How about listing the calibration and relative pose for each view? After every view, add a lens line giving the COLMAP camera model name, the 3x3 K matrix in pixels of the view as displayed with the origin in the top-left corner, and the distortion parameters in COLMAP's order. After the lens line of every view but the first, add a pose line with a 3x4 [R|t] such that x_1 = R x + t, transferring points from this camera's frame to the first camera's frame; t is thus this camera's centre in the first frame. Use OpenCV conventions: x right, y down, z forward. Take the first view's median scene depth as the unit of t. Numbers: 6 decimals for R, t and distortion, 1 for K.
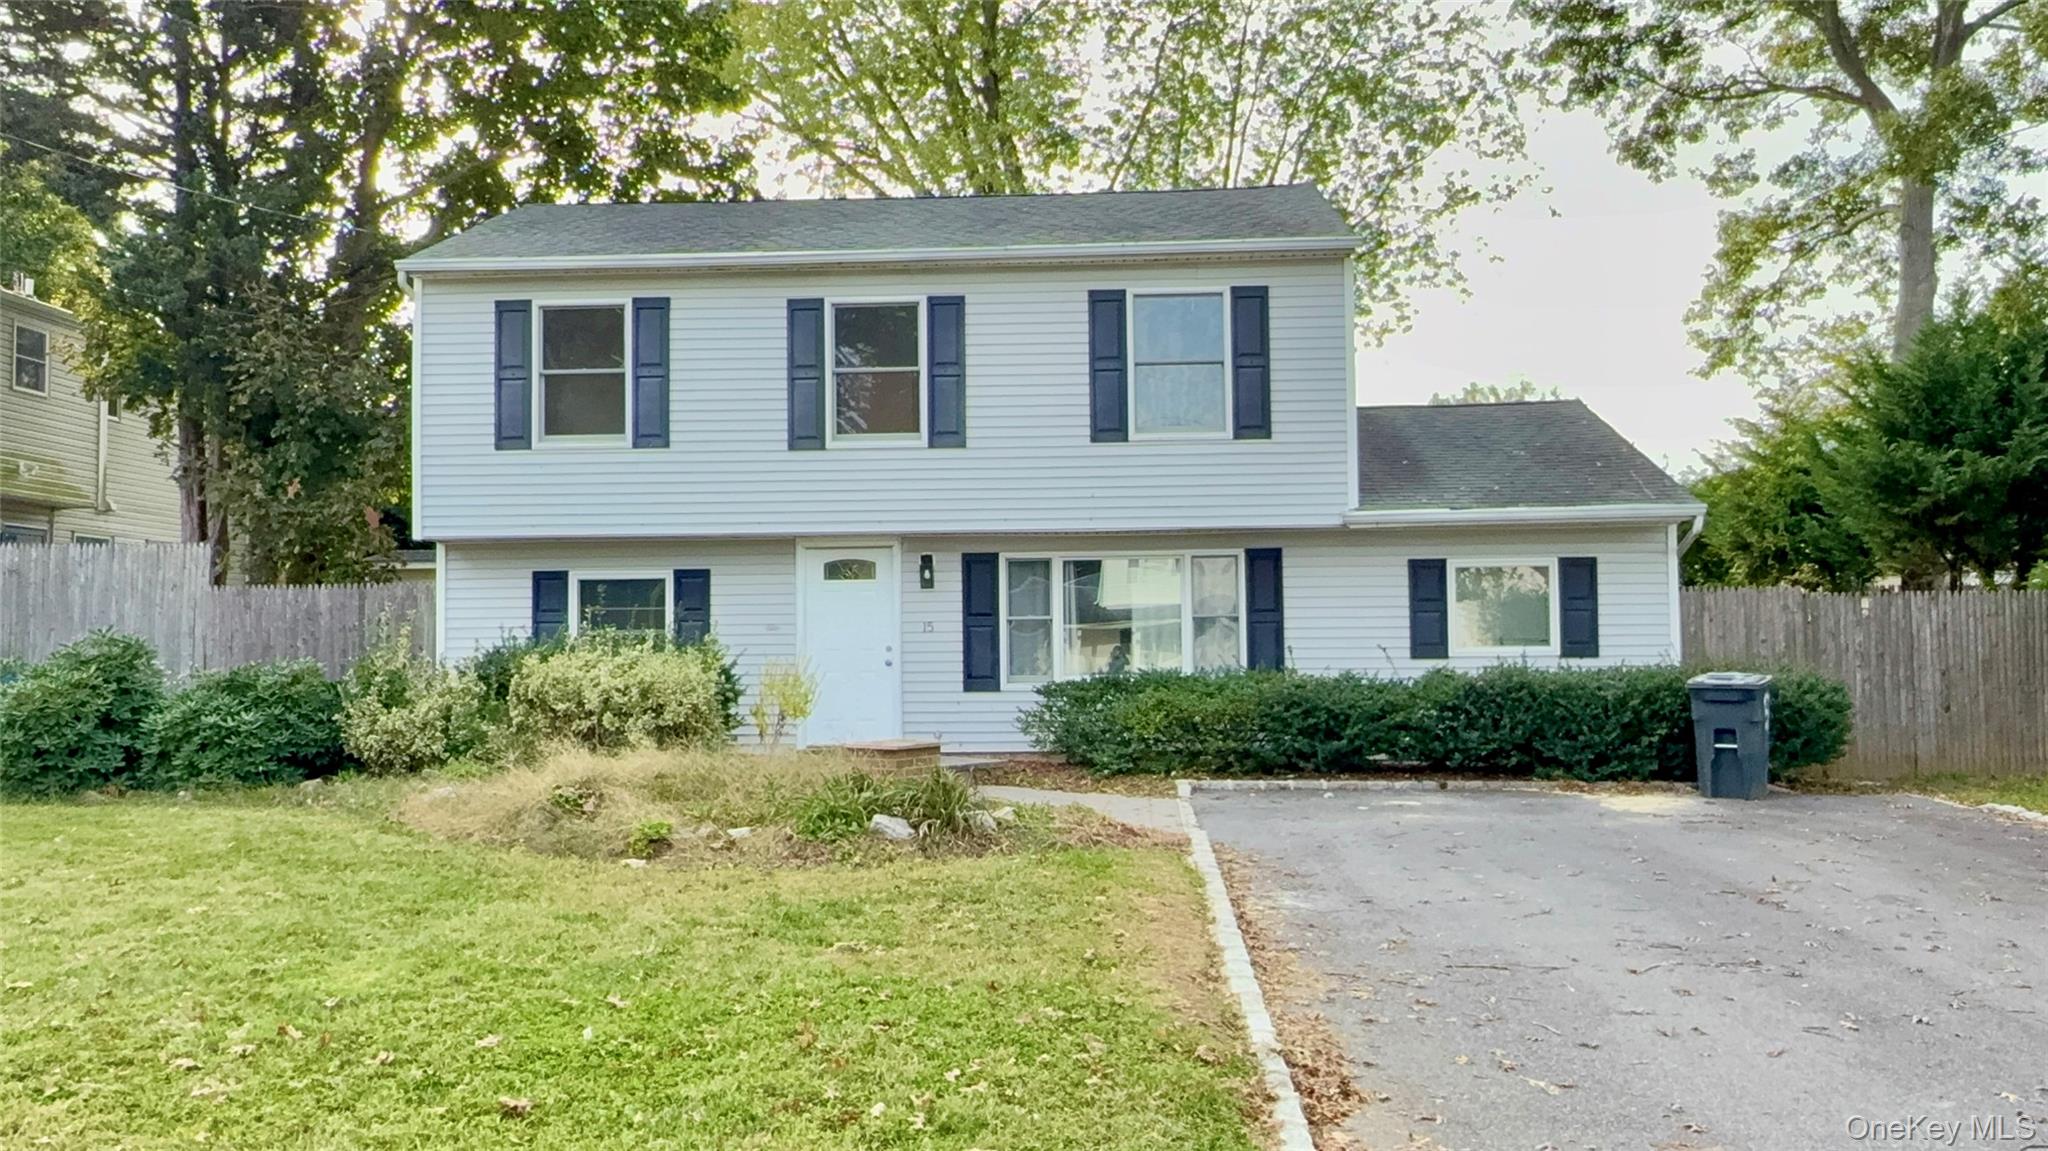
lens RADIAL K [[1200.2, 0, 1024.0], [0, 1200.2, 575.5], [0, 0, 1]] dist [0.020871, -0.000305]
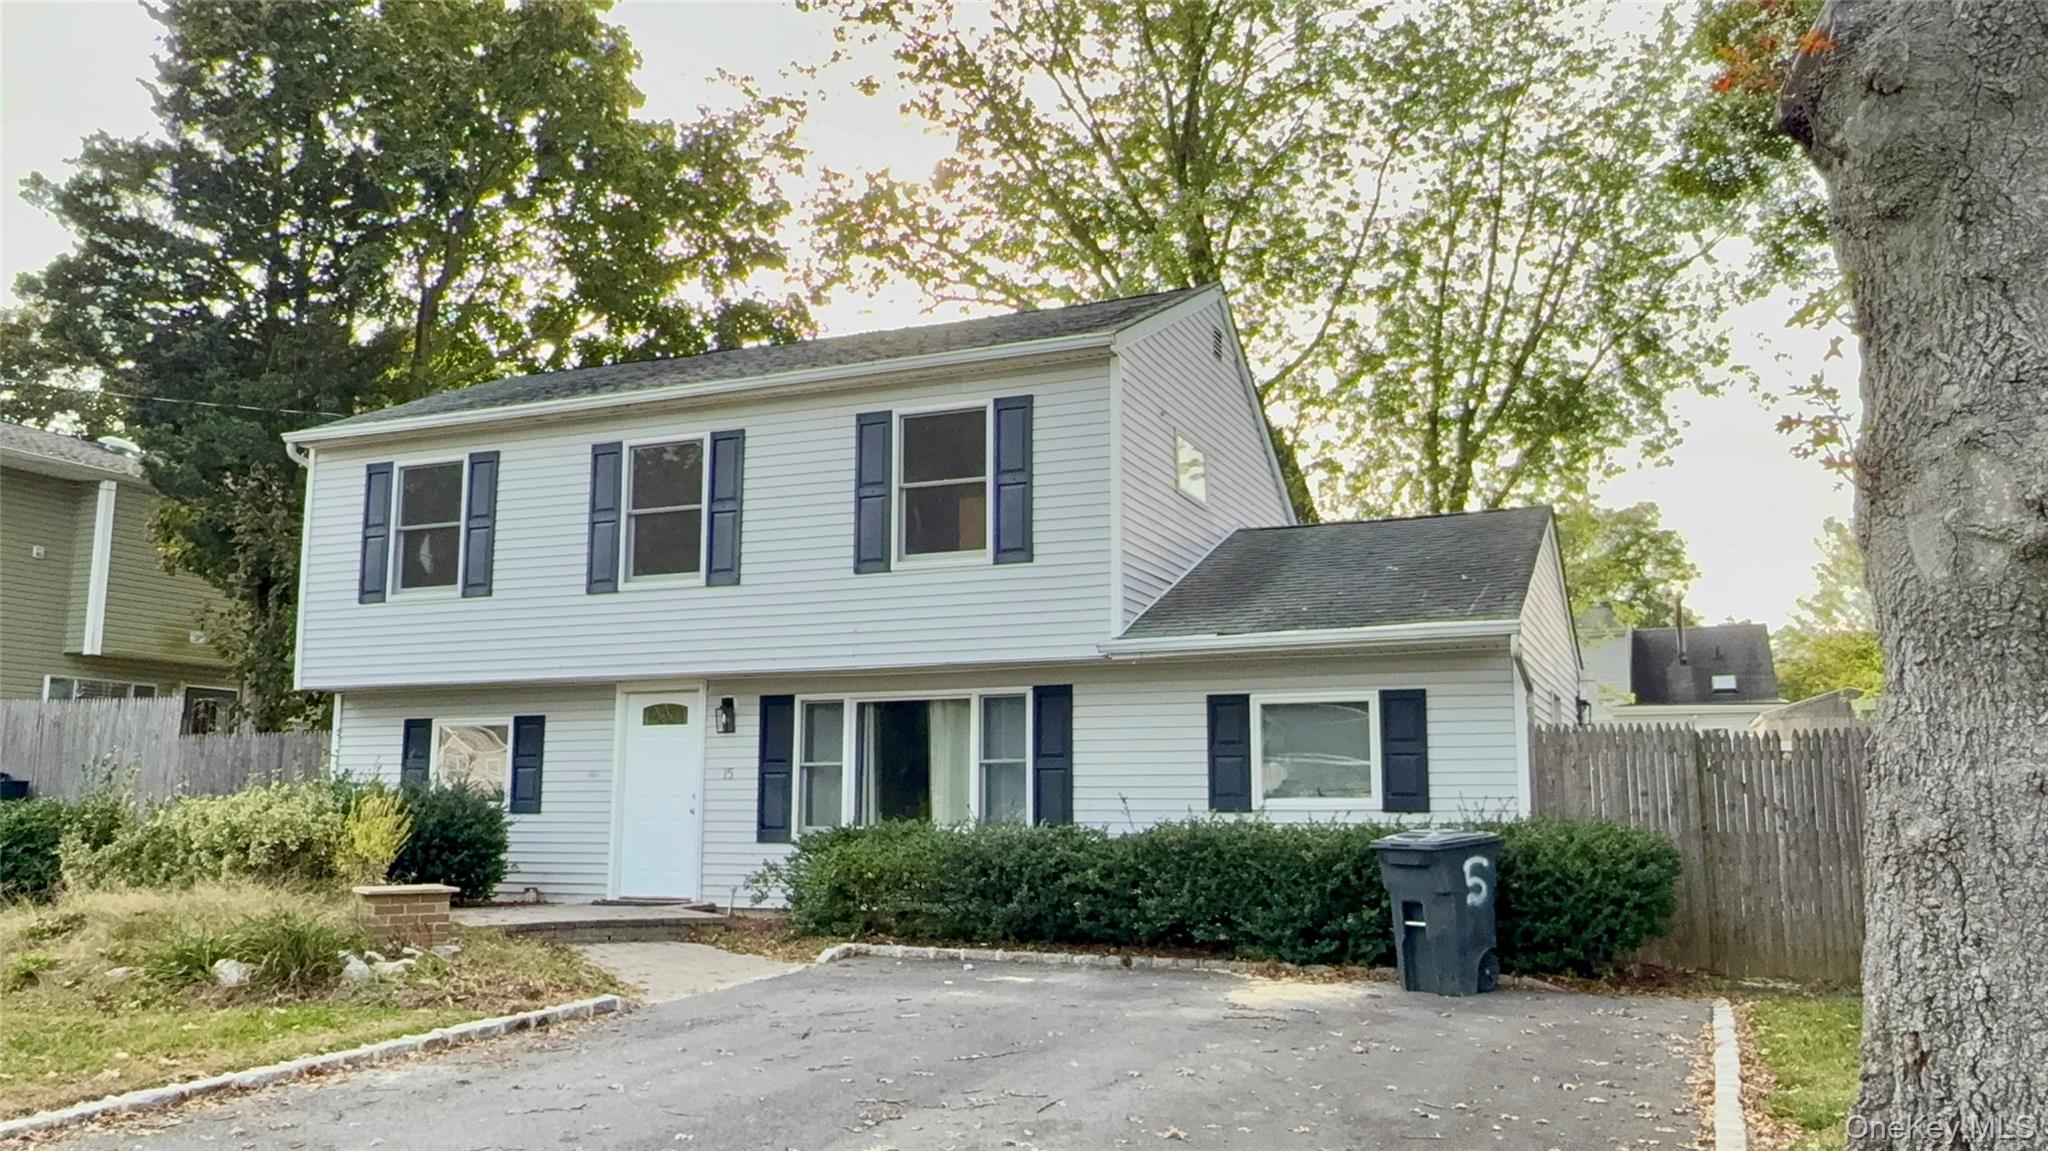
lens RADIAL K [[1432.2, 0, 1024.0], [0, 1432.2, 575.5], [0, 0, 1]] dist [-0.001762, -0.000548]
pose [[0.951839, -0.041626, -0.303760, 0.501819], [0.014385, 0.995713, -0.091372, -0.006672], [0.306261, 0.082602, 0.948357, -0.012896]]
